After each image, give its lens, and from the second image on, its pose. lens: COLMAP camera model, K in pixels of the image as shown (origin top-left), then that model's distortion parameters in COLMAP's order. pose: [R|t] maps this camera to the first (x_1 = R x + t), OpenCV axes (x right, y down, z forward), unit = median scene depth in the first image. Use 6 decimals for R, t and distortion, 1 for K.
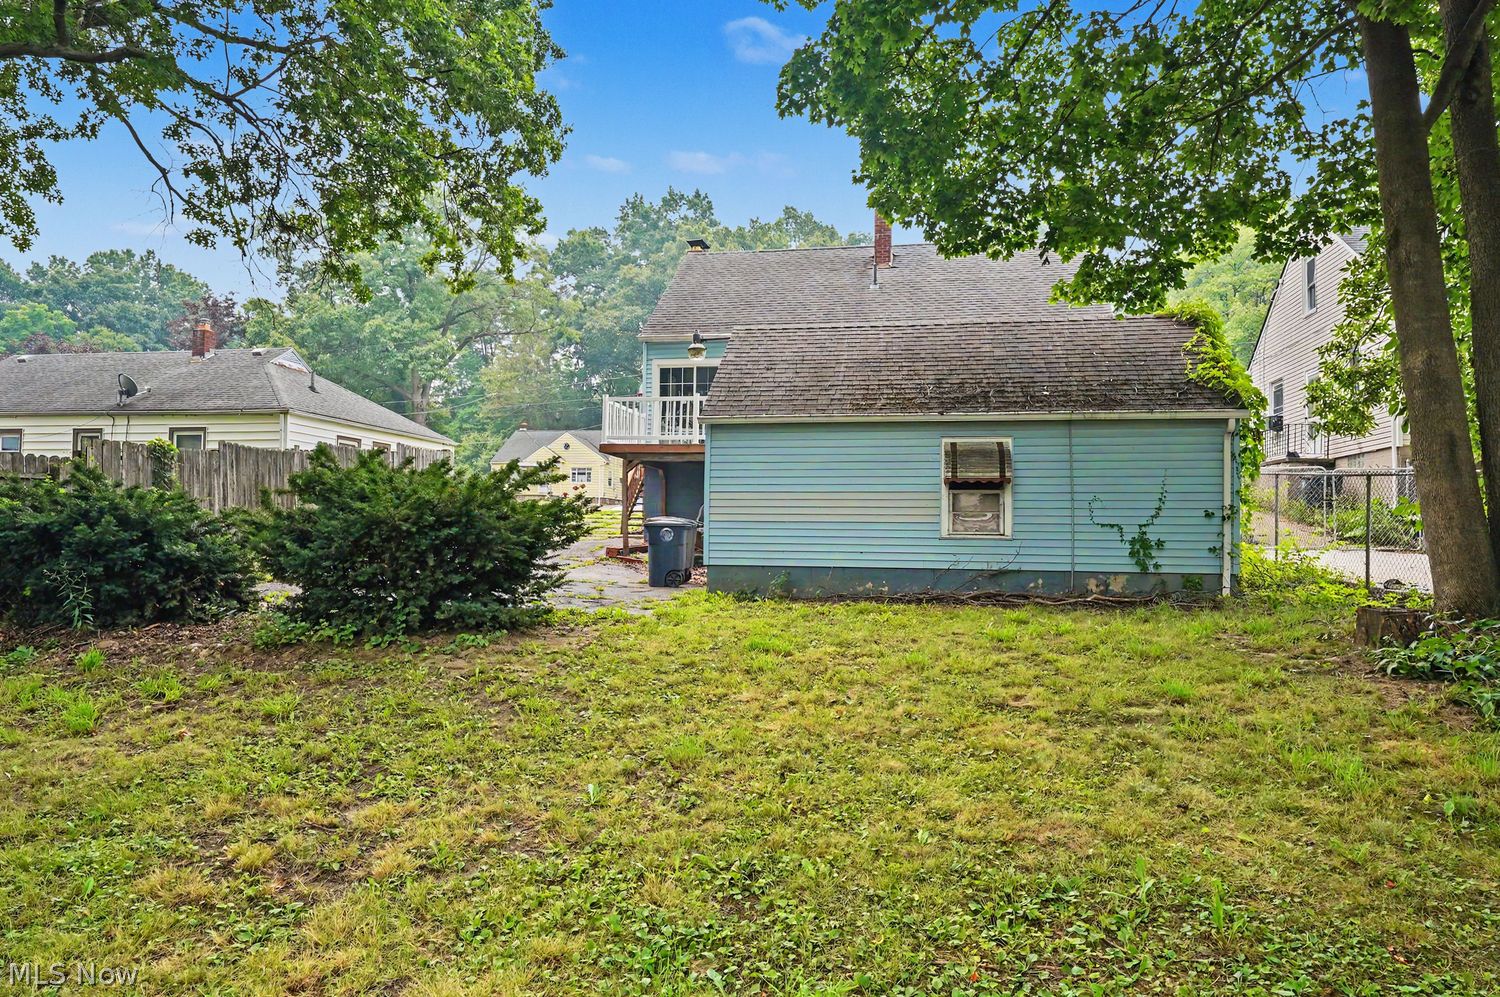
lens RADIAL K [[908.5, 0, 749.1], [0, 908.5, 491.8], [0, 0, 1]] dist [0.004980, 0.000471]
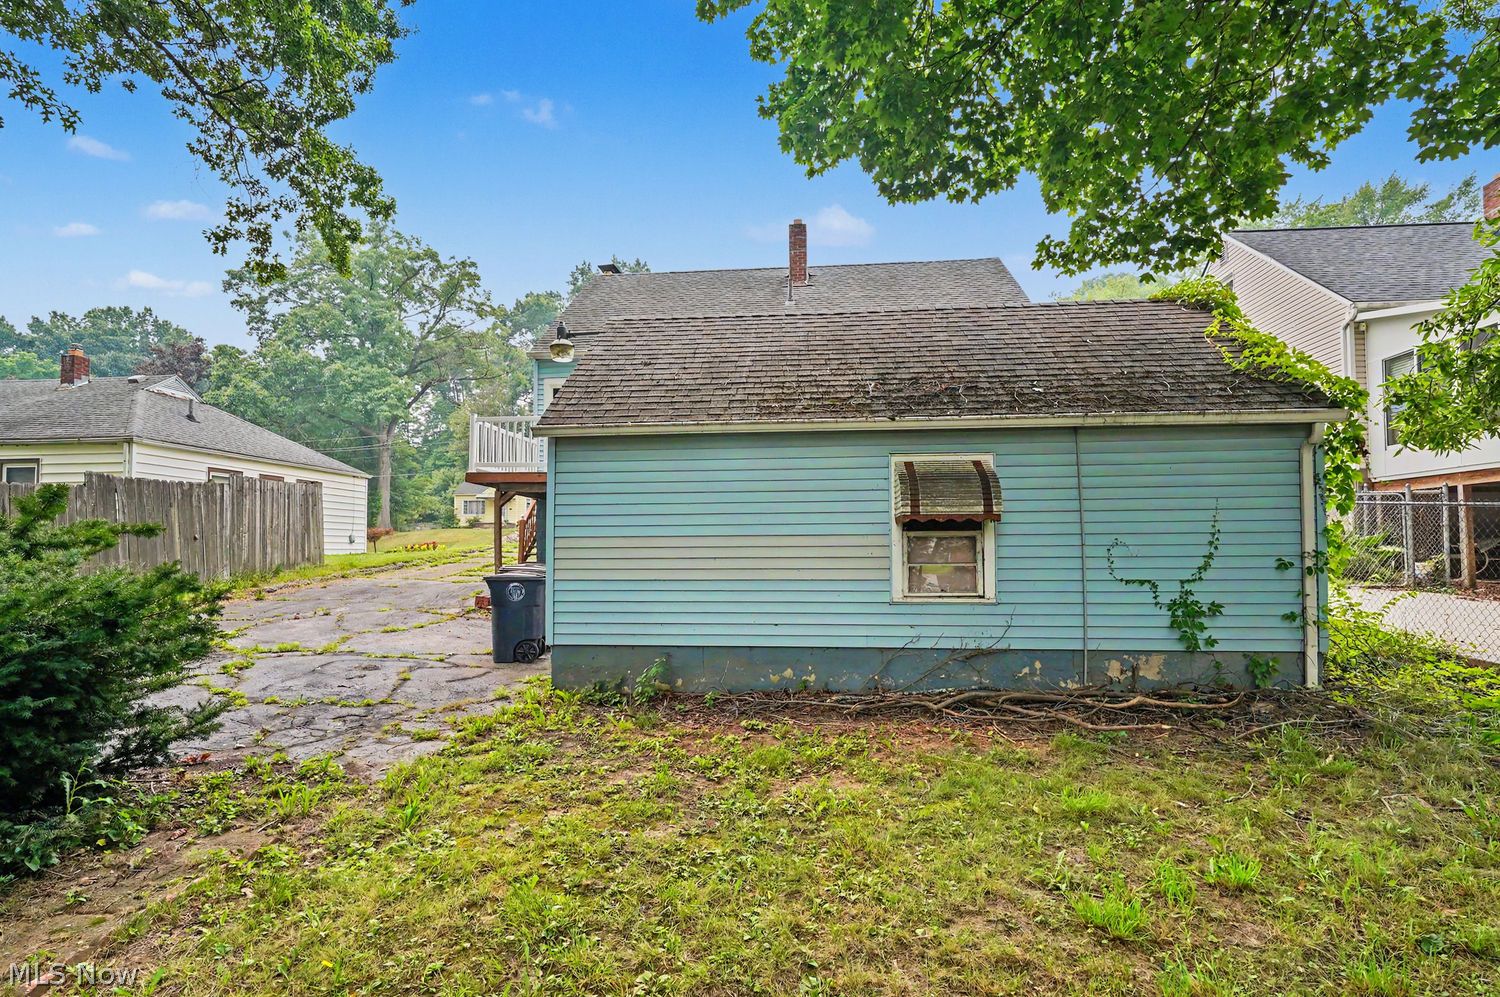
lens RADIAL K [[735.4, 0, 750.5], [0, 735.4, 499.9], [0, 0, 1]] dist [-0.000370, -0.000084]
pose [[0.996654, -0.009436, 0.081186, 0.061245], [0.011198, 0.999711, -0.021277, -0.015154], [-0.080962, 0.022115, 0.996472, 0.454929]]
